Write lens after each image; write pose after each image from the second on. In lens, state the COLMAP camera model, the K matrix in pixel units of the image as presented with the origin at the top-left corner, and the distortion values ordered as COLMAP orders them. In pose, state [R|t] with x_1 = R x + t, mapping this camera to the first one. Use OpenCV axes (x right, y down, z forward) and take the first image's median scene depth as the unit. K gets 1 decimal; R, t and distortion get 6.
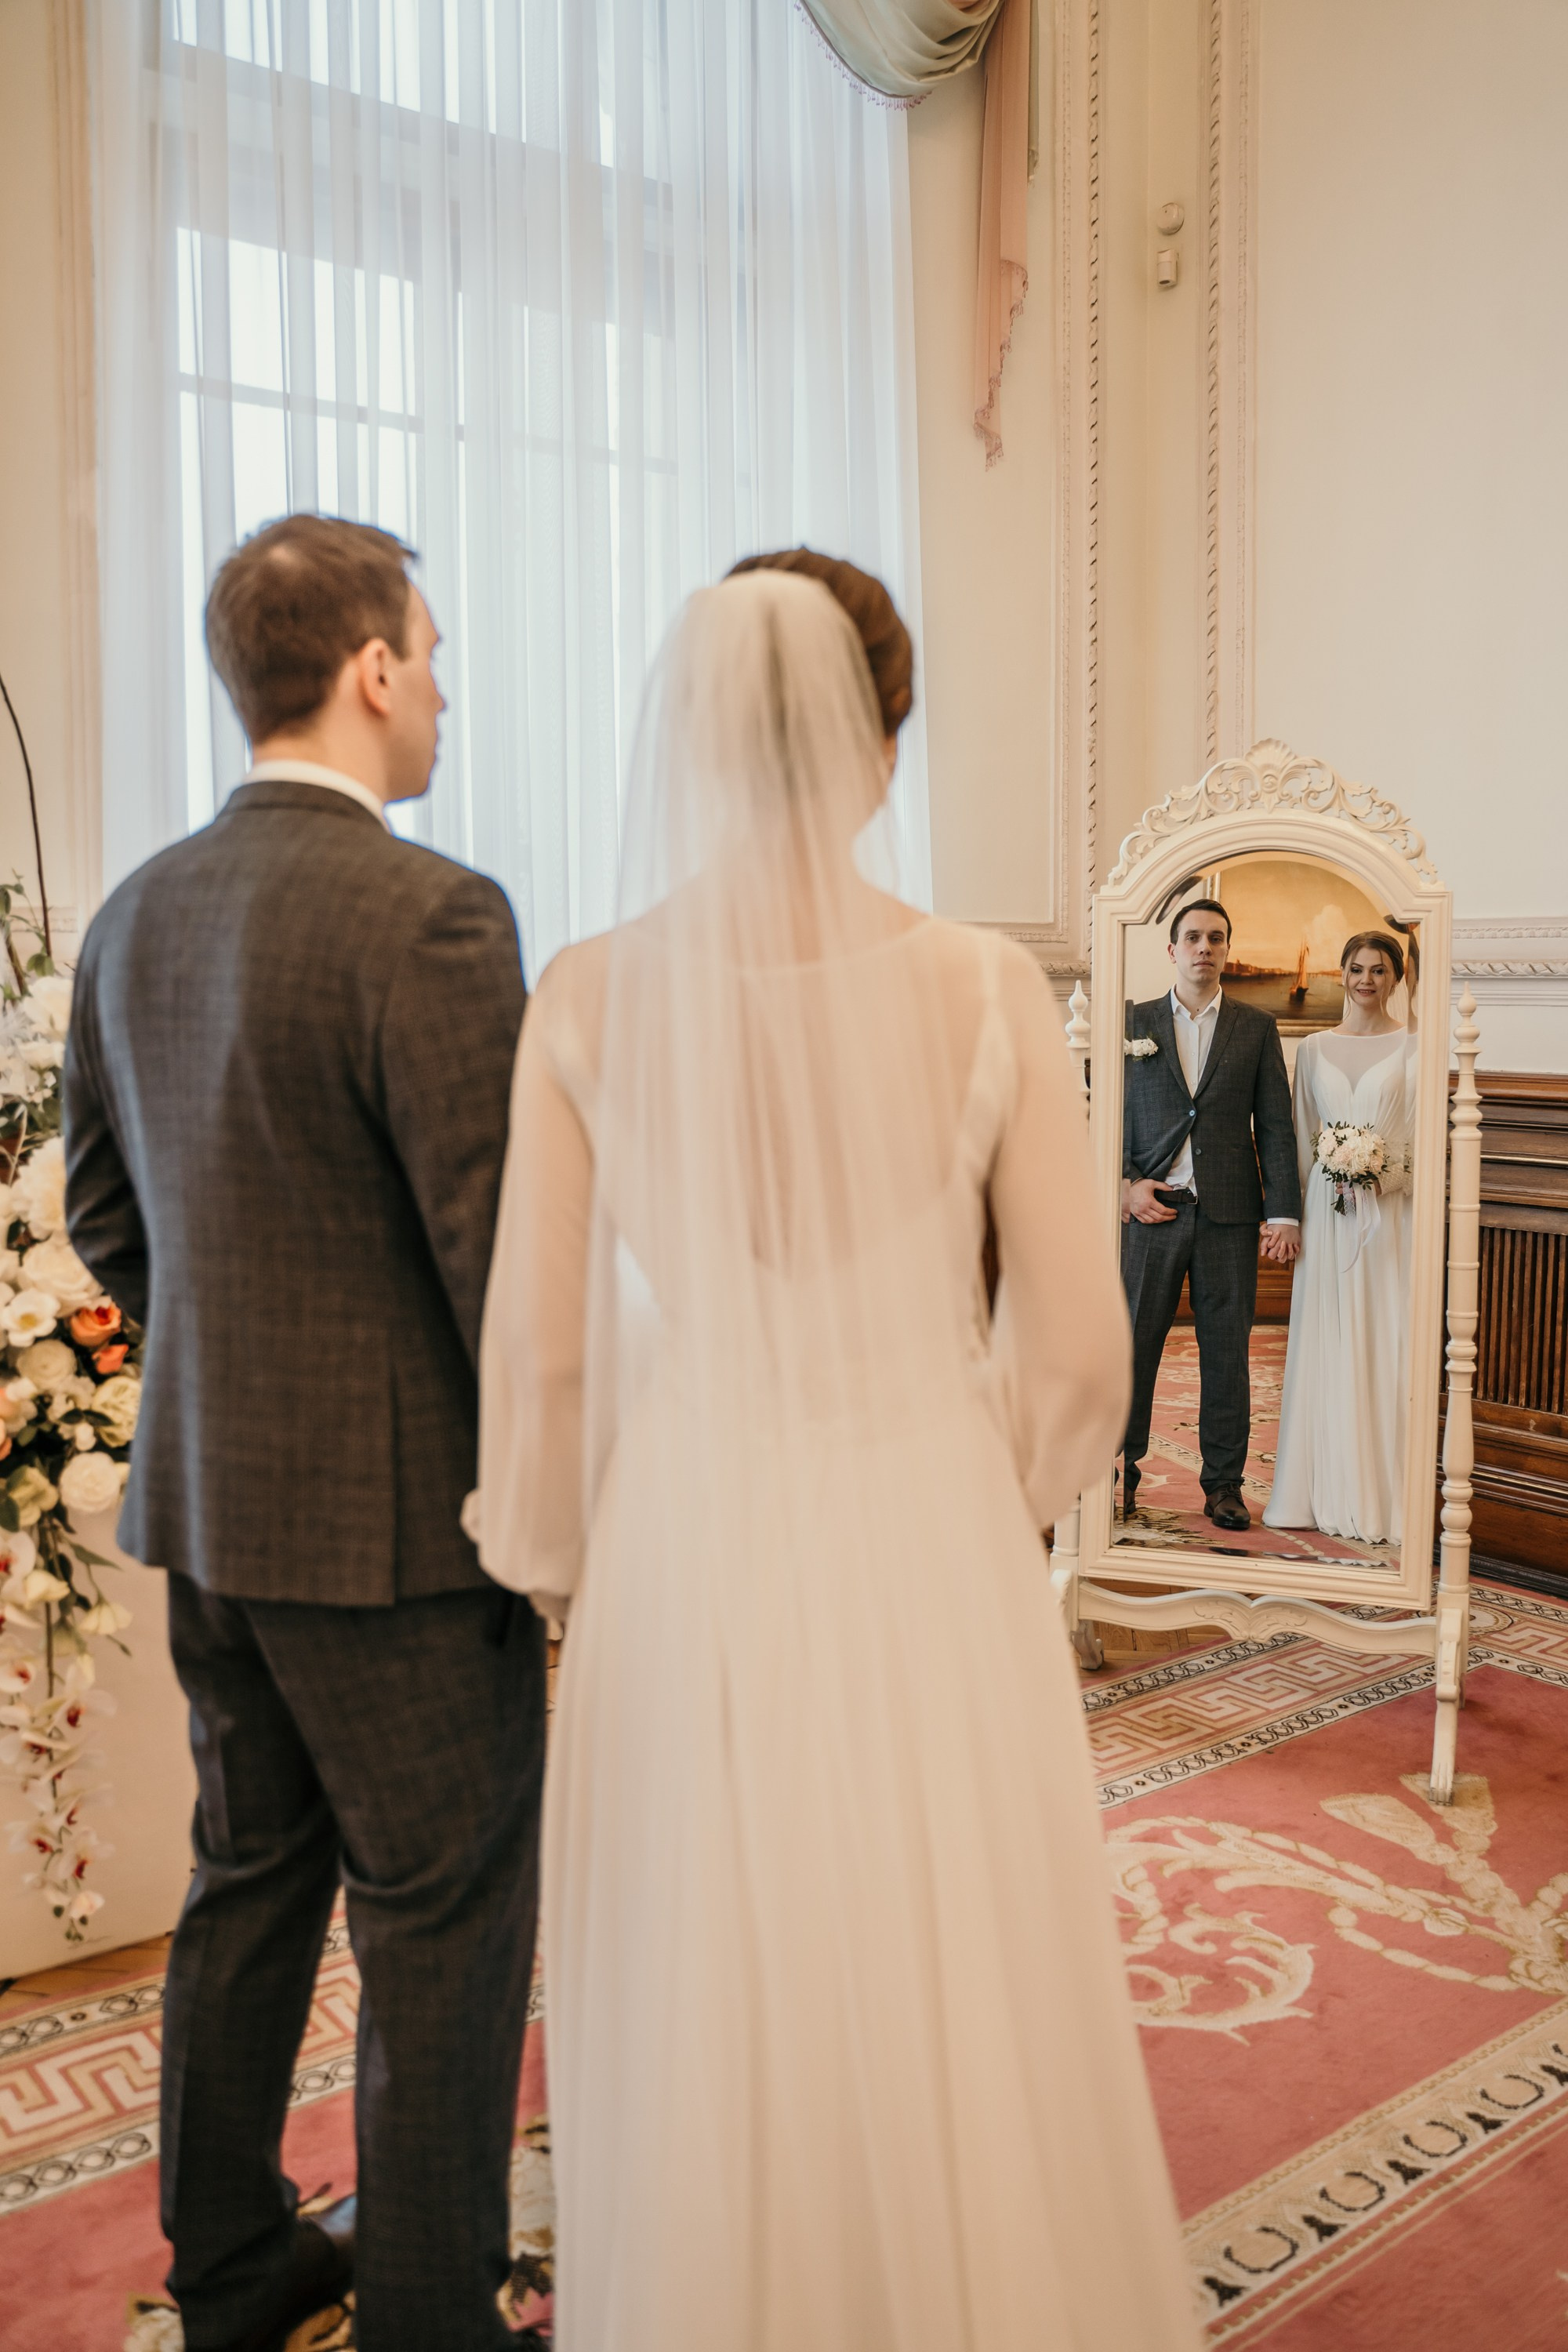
lens RADIAL K [[2026.2, 0, 784.0], [0, 2026.2, 1176.0], [0, 0, 1]] dist [-0.042976, 0.008767]
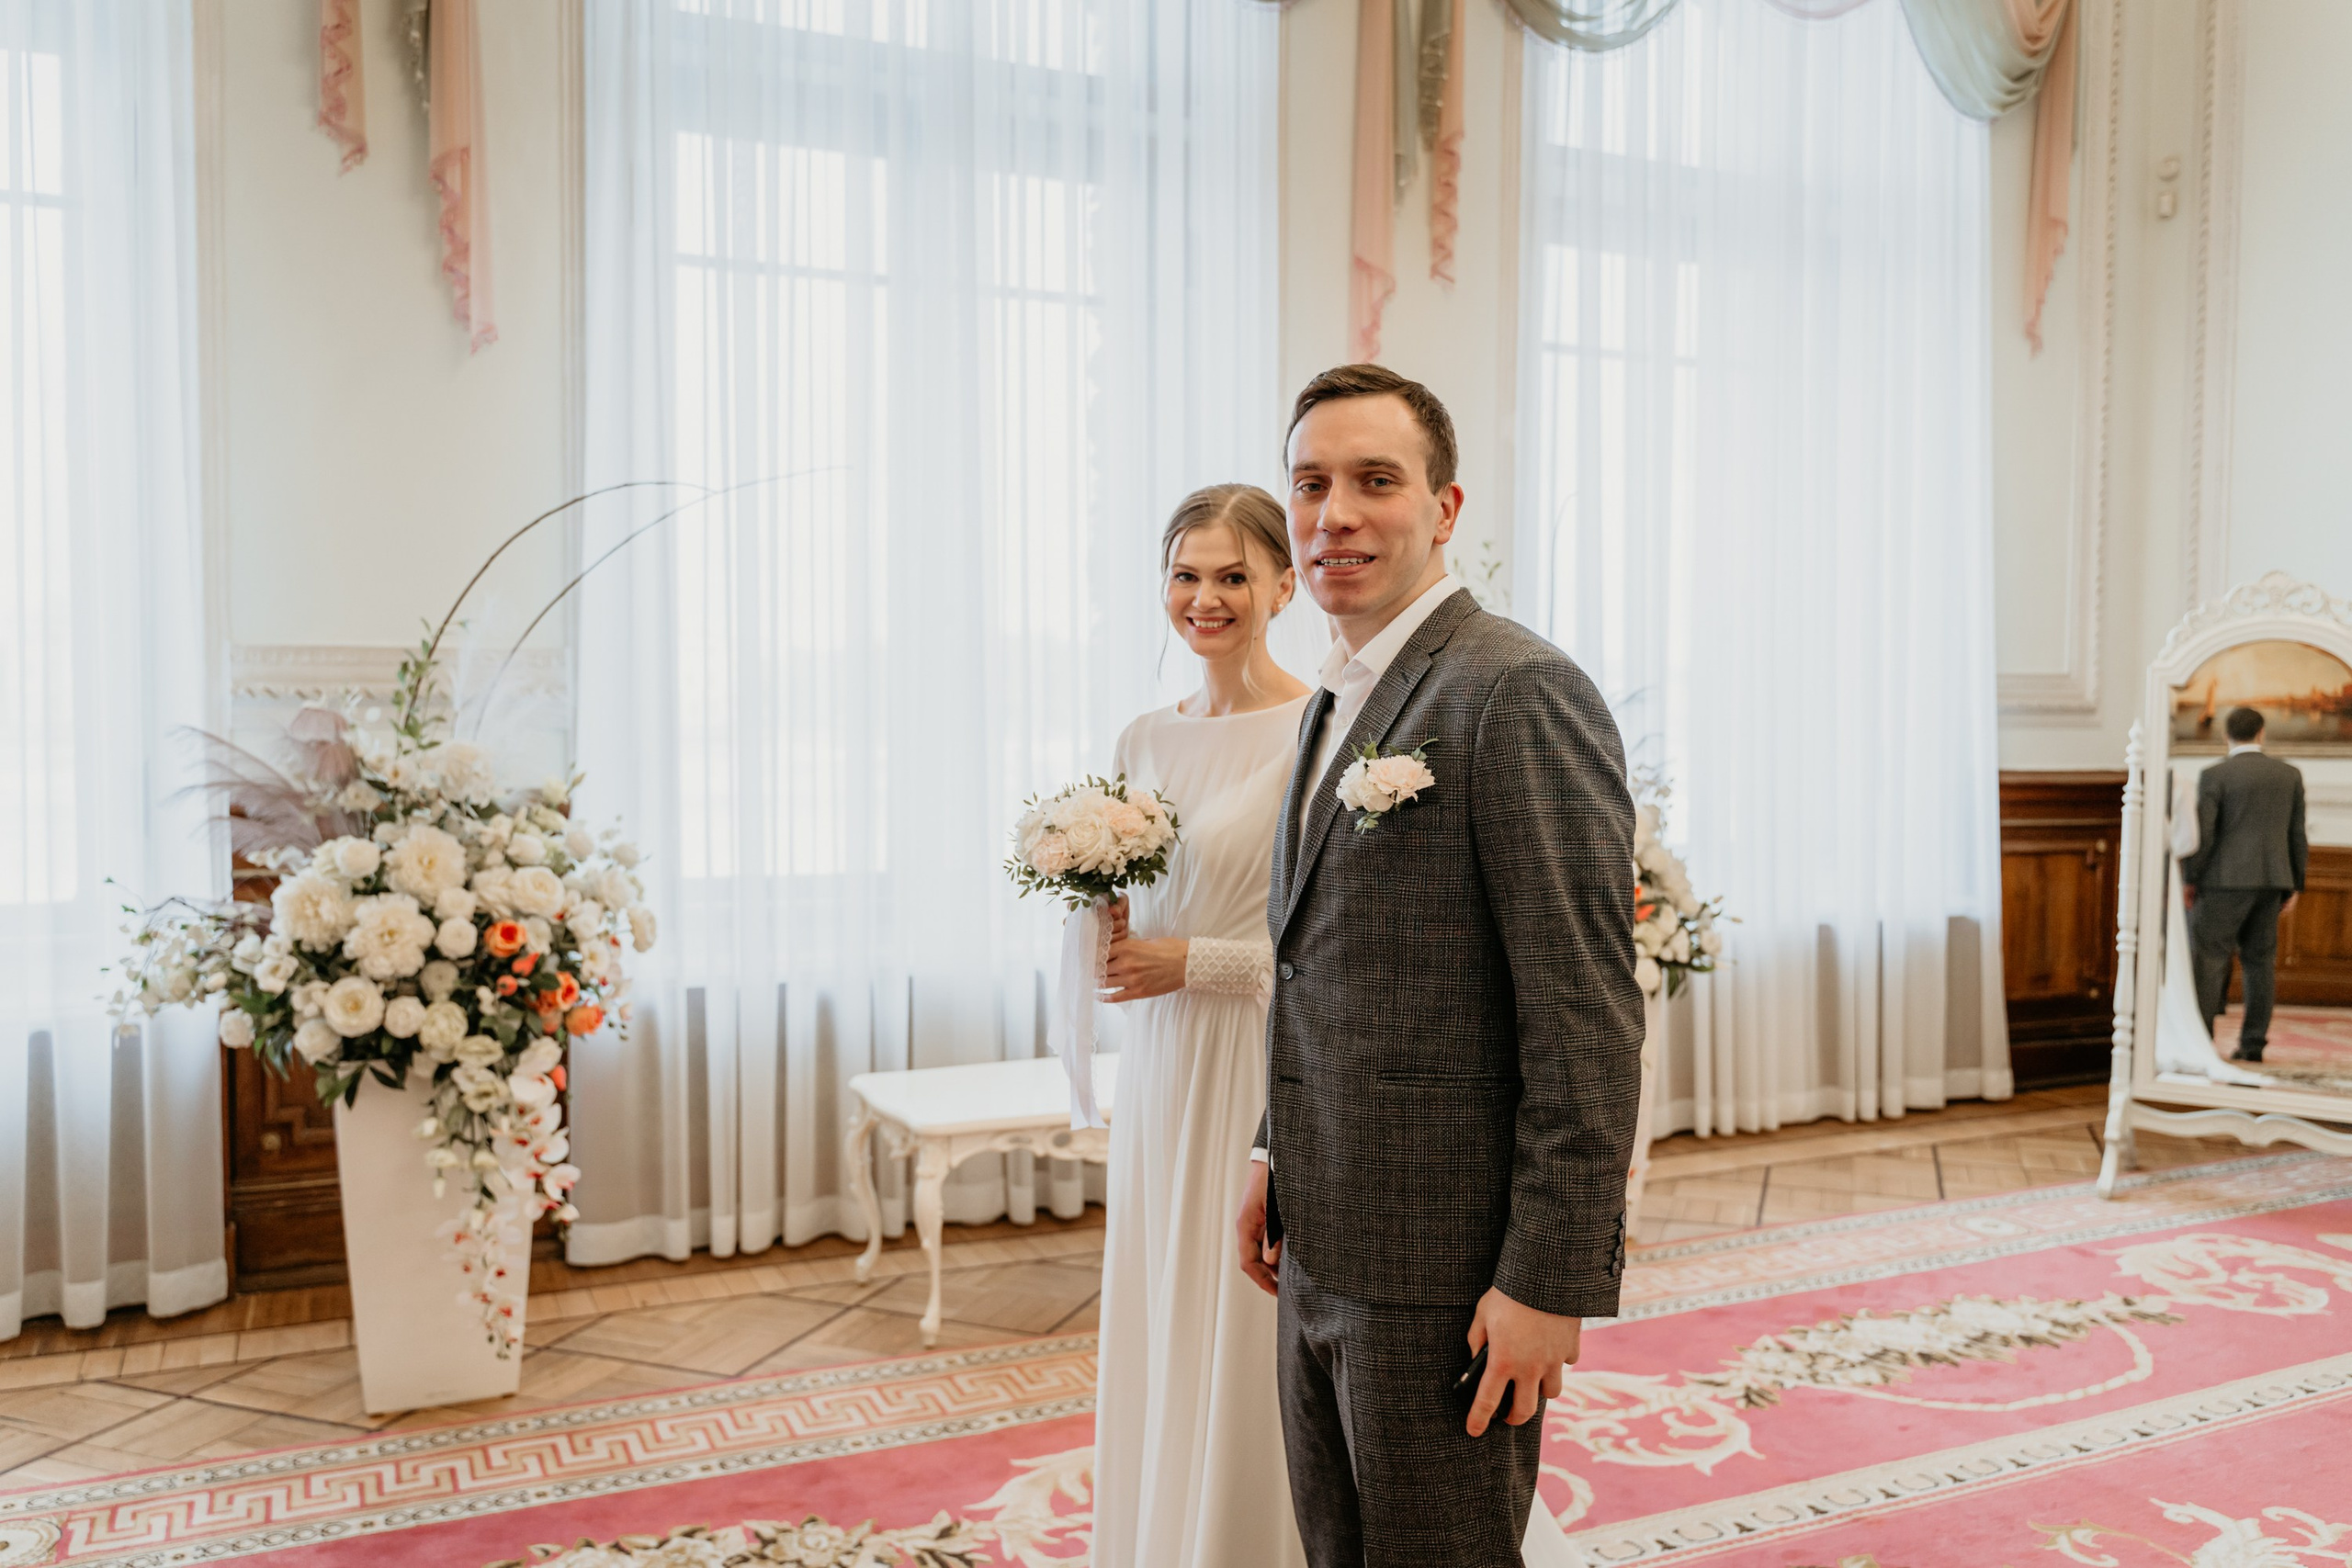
lens RADIAL K [[1858.7, 0, 1176.0], [0, 1858.7, 784.0], [0, 0, 1]] dist [0.001484, -0.005737]
pose [[0.973043, 0.028687, -0.228834, -0.196061], [-0.038517, 0.998512, -0.038604, 0.029460], [0.227386, 0.046378, 0.972700, -0.451815]]
